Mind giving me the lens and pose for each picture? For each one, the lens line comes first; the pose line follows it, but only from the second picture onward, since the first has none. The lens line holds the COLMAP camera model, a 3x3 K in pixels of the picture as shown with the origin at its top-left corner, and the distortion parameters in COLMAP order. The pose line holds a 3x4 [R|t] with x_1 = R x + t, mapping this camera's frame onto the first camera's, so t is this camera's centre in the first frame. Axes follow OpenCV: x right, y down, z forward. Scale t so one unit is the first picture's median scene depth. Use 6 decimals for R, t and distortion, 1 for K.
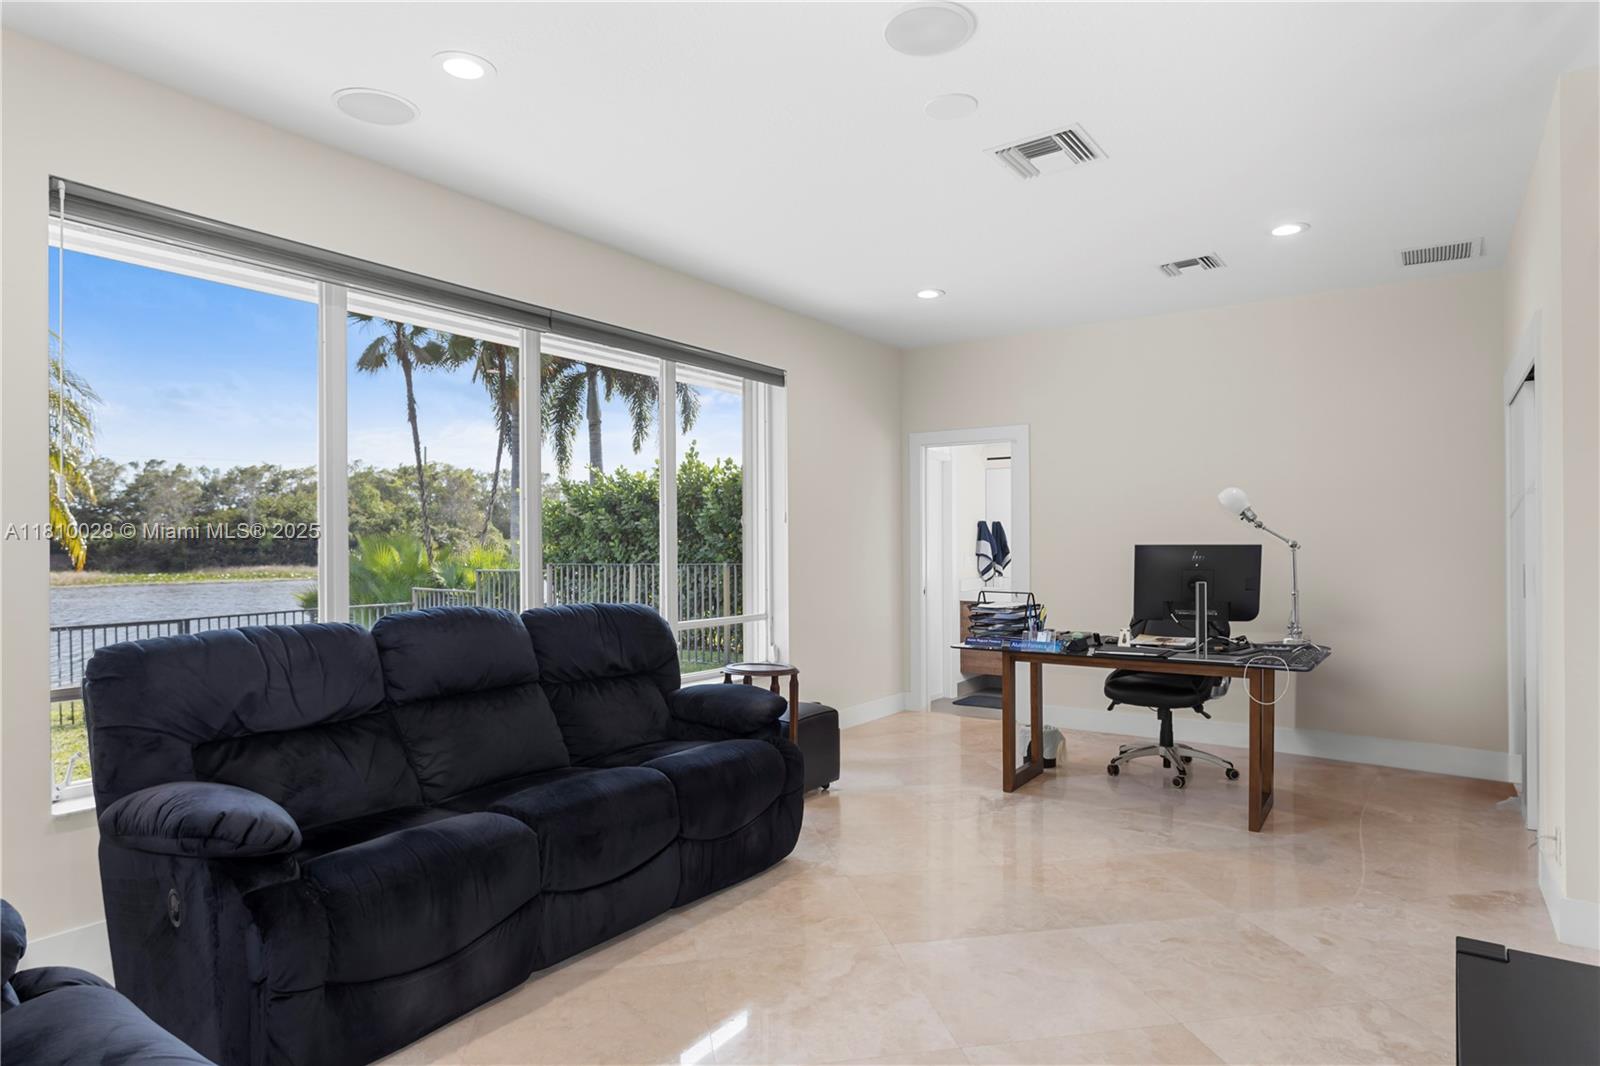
lens RADIAL K [[928.3, 0, 799.4], [0, 928.3, 535.7], [0, 0, 1]] dist [-0.001741, -0.000223]
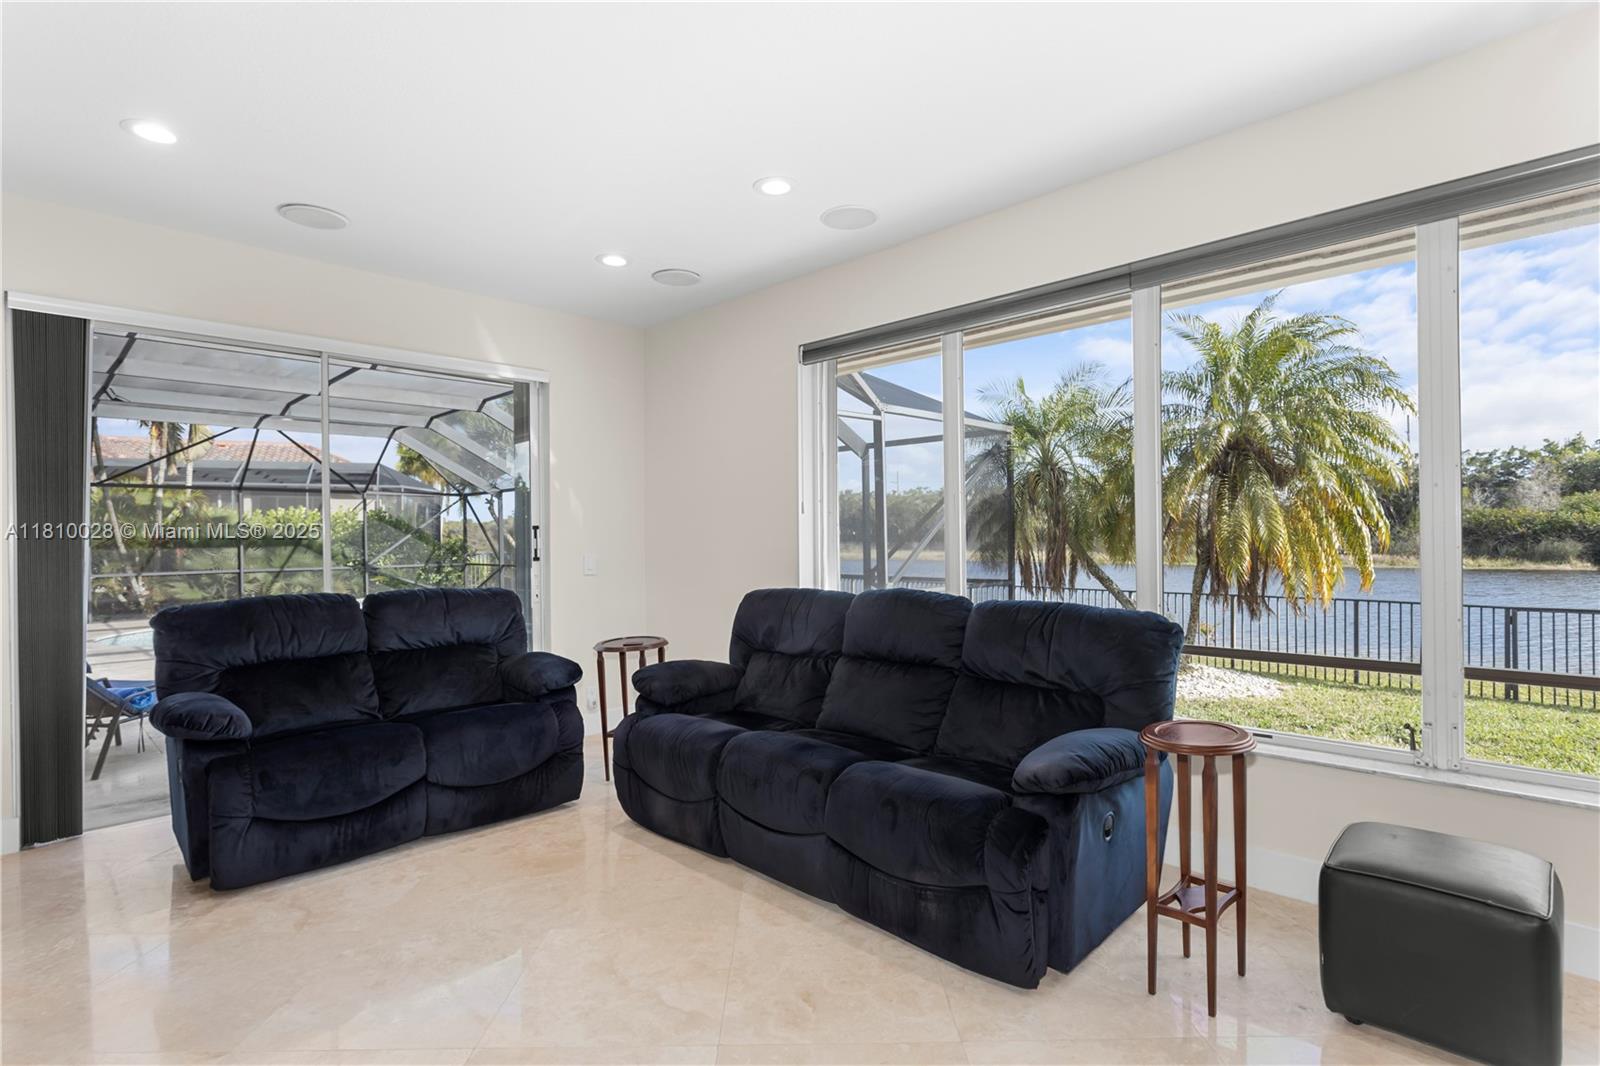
lens RADIAL K [[803.6, 0, 800.2], [0, 803.6, 534.9], [0, 0, 1]] dist [0.004810, 0.000340]
pose [[-0.170083, 0.009272, -0.985386, 0.720585], [0.013865, 0.999879, 0.007016, 0.000123], [0.985332, -0.012470, -0.170191, 1.125719]]
